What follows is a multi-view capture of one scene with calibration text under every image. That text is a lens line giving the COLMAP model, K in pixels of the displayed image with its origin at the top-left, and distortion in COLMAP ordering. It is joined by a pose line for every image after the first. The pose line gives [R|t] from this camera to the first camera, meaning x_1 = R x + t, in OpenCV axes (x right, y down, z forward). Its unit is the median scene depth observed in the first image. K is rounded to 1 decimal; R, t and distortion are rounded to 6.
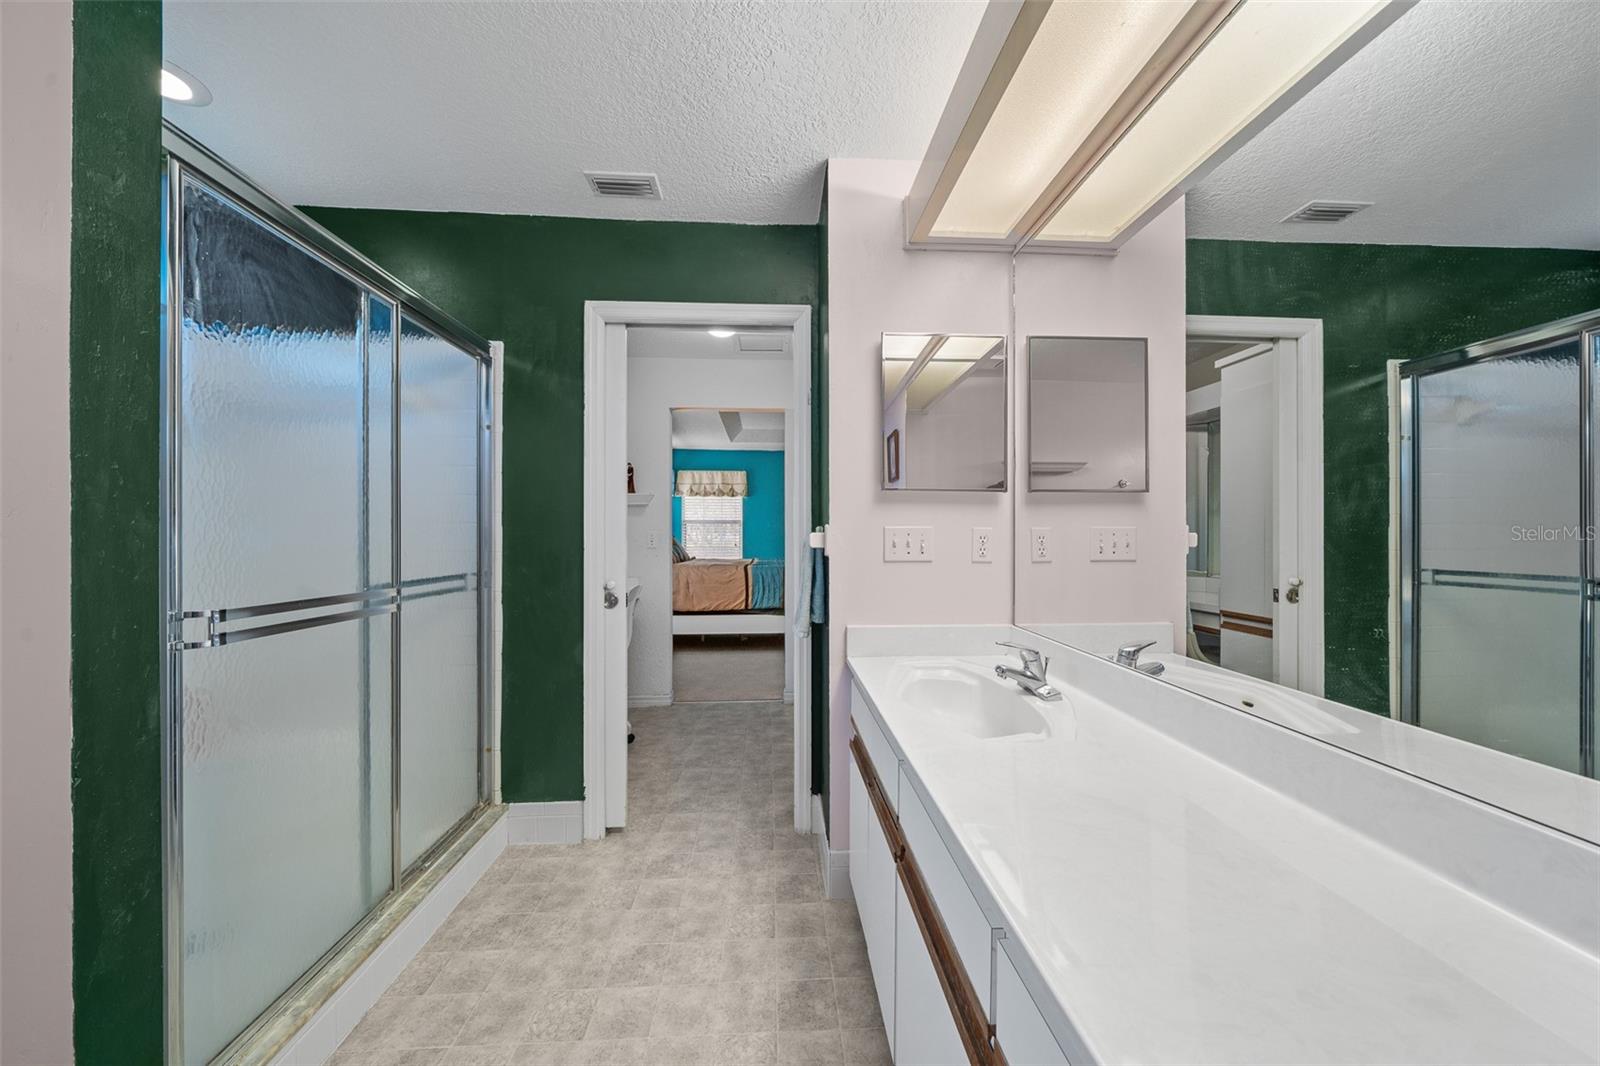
lens RADIAL K [[551.1, 0, 801.4], [0, 551.1, 537.2], [0, 0, 1]] dist [-0.008609, 0.000036]
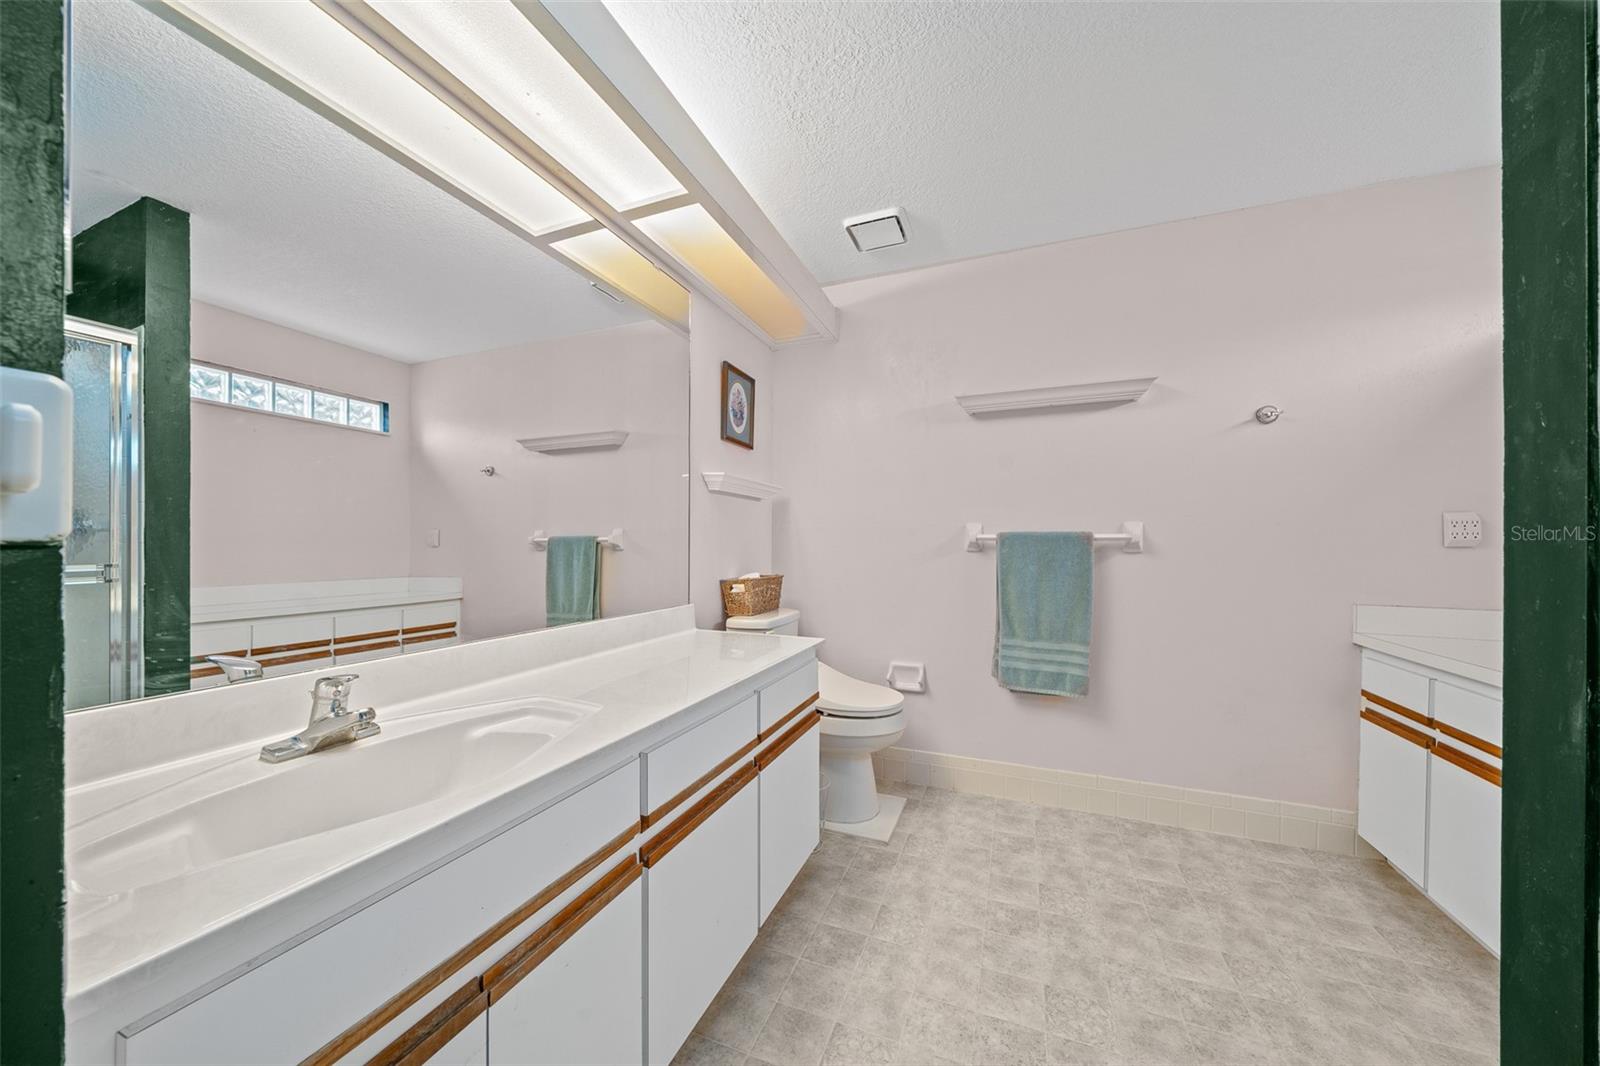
lens RADIAL K [[552.9, 0, 796.2], [0, 552.9, 553.0], [0, 0, 1]] dist [-0.009965, 0.000016]
pose [[-0.901988, -0.013916, 0.431536, -0.297799], [-0.007998, 0.999847, 0.015525, 0.033180], [-0.431686, 0.010551, -0.901962, 1.733782]]
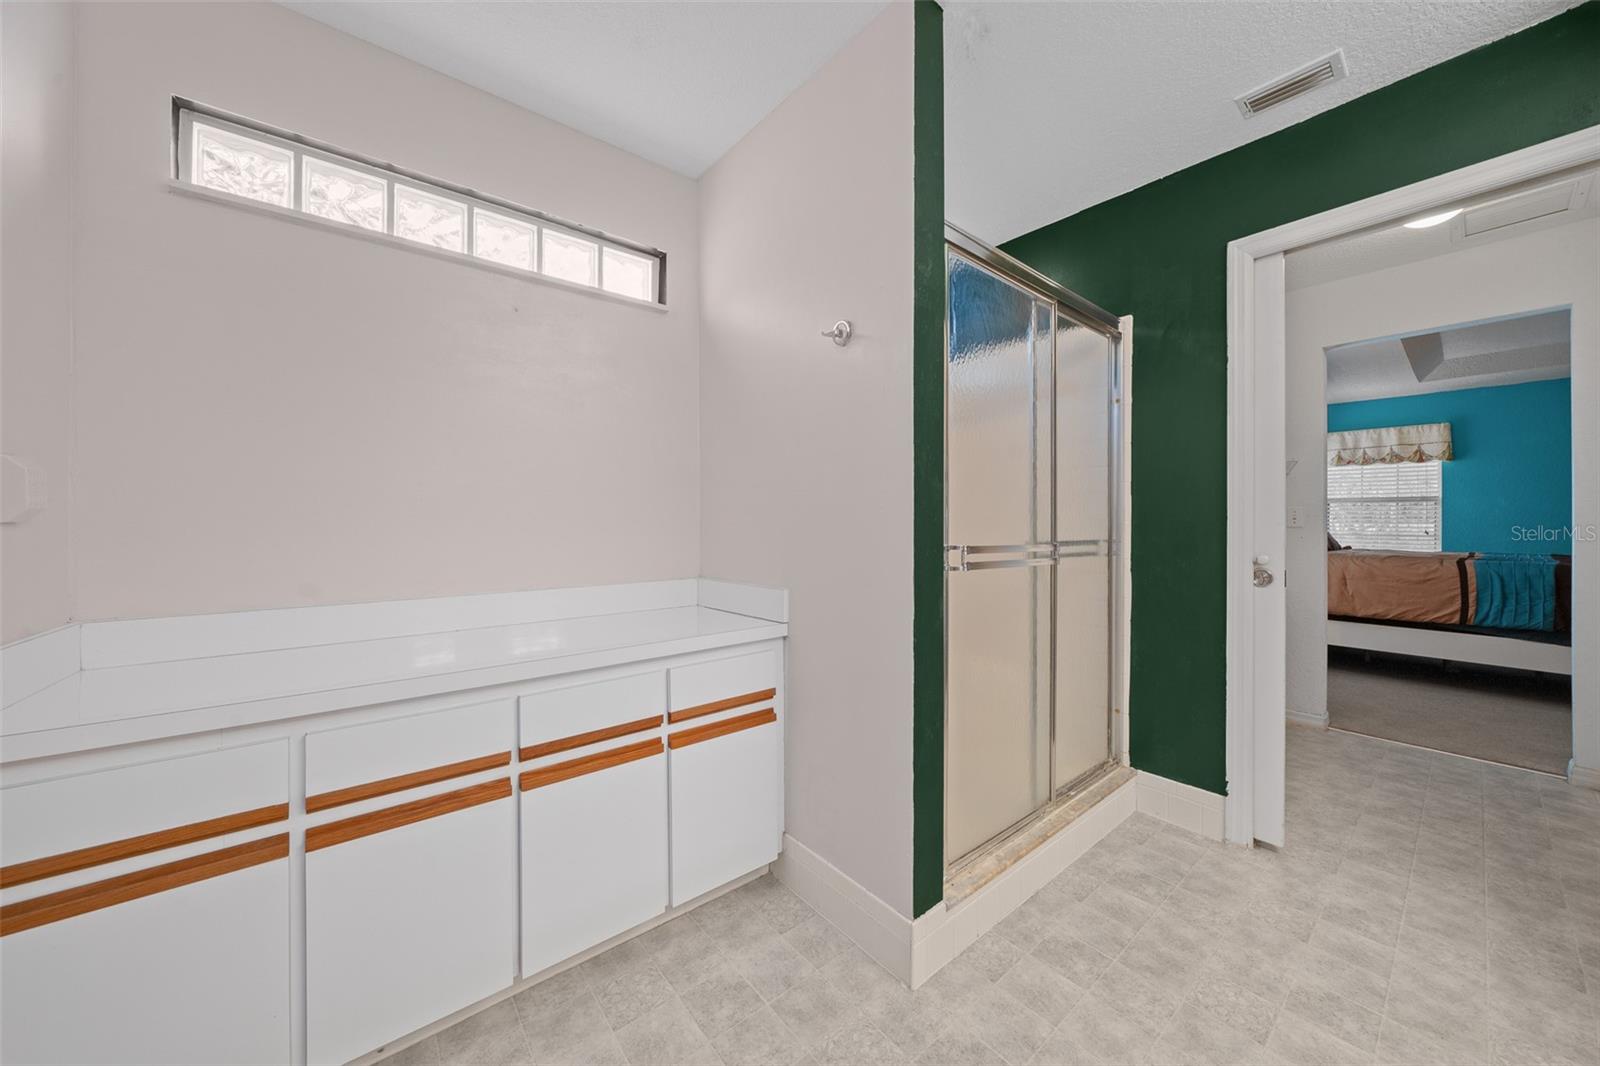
lens RADIAL K [[552.9, 0, 795.0], [0, 552.9, 524.9], [0, 0, 1]] dist [-0.007695, 0.000362]
pose [[0.581098, 0.000865, -0.813833, -0.079868], [-0.007014, 0.999968, -0.003946, 0.046410], [0.813804, 0.008002, 0.581085, -0.111149]]
